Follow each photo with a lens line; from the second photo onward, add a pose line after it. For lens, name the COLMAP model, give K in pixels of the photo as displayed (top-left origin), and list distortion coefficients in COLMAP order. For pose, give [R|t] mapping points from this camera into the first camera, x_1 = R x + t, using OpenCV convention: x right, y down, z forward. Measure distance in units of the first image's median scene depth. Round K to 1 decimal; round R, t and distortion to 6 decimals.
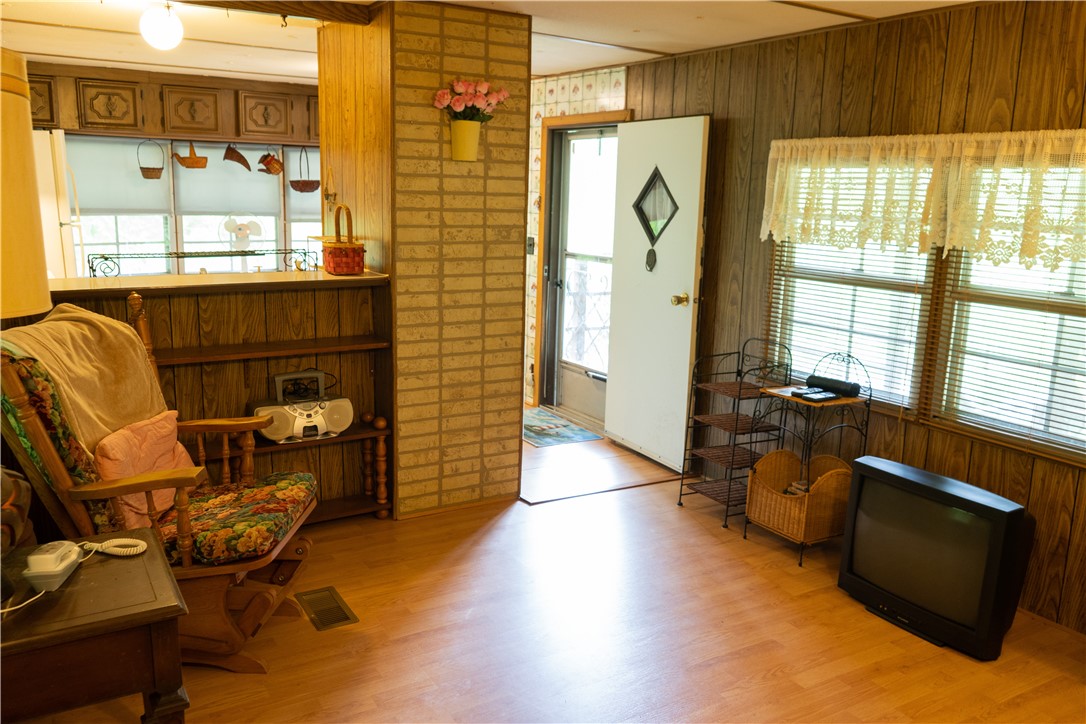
lens RADIAL K [[876.9, 0, 541.7], [0, 876.9, 360.1], [0, 0, 1]] dist [-0.009665, 0.008933]
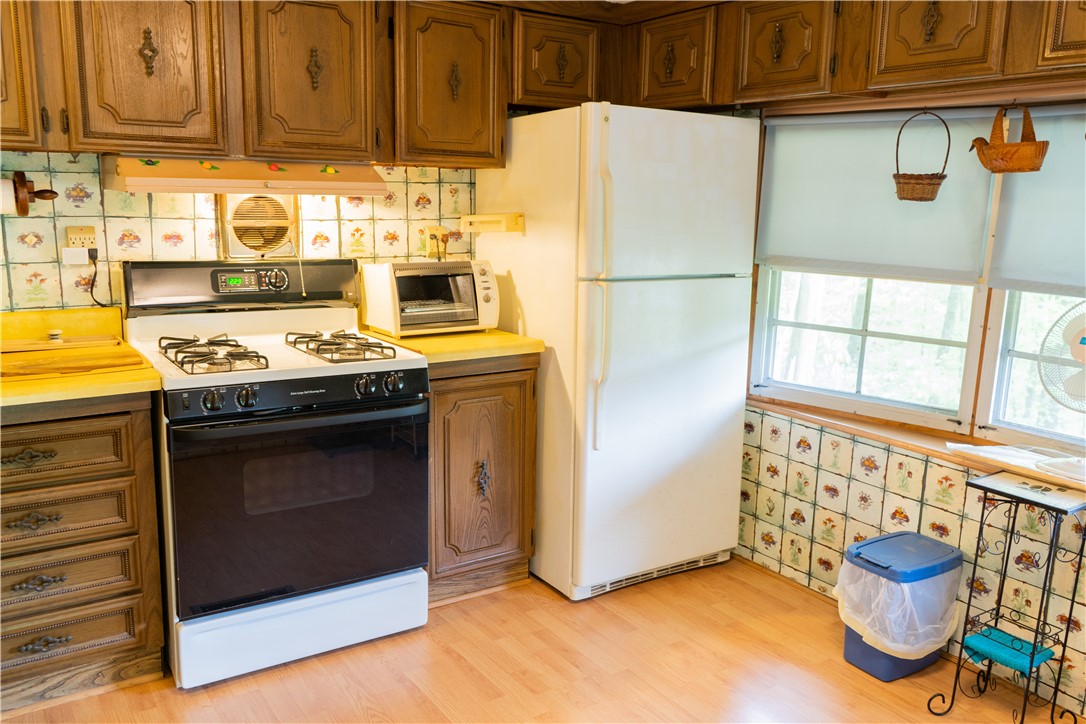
lens RADIAL K [[876.9, 0, 549.4], [0, 876.9, 365.5], [0, 0, 1]] dist [-0.009665, 0.008933]
pose [[0.049096, 0.162221, -0.985532, -0.010156], [-0.219874, 0.964272, 0.147768, -0.197397], [0.974292, 0.209438, 0.083010, 1.040601]]
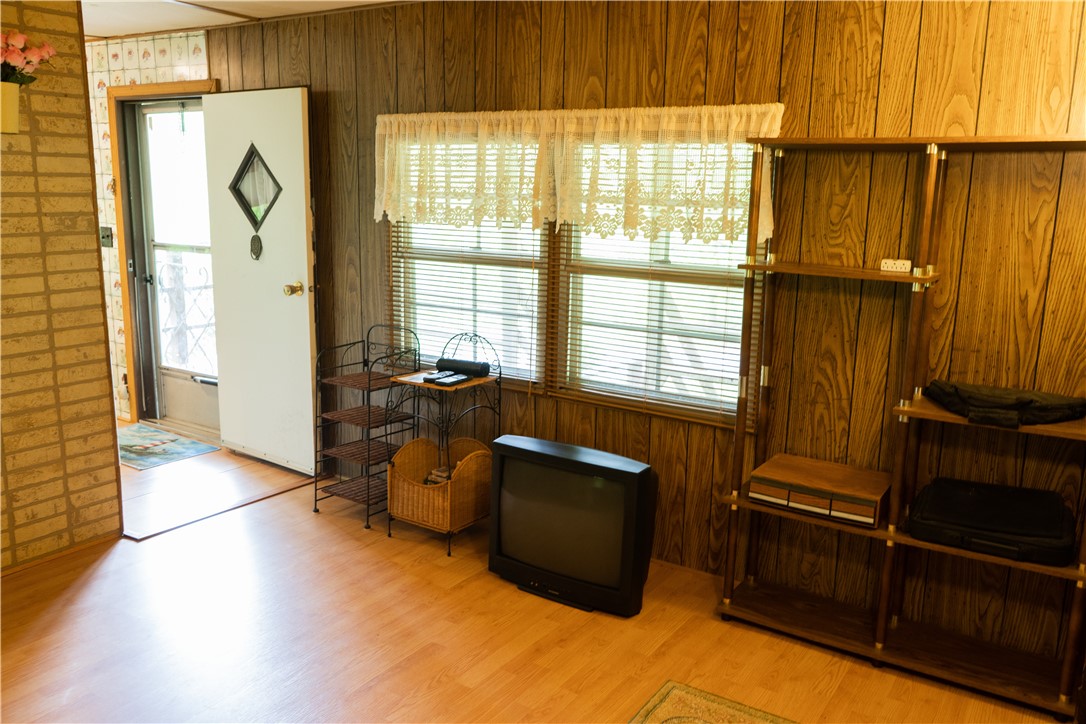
lens RADIAL K [[876.9, 0, 548.9], [0, 876.9, 359.5], [0, 0, 1]] dist [-0.009665, 0.008933]
pose [[0.901500, -0.095867, 0.422027, 0.005416], [0.088777, 0.995384, 0.036472, -0.006398], [-0.423575, 0.004586, 0.905849, 0.067333]]
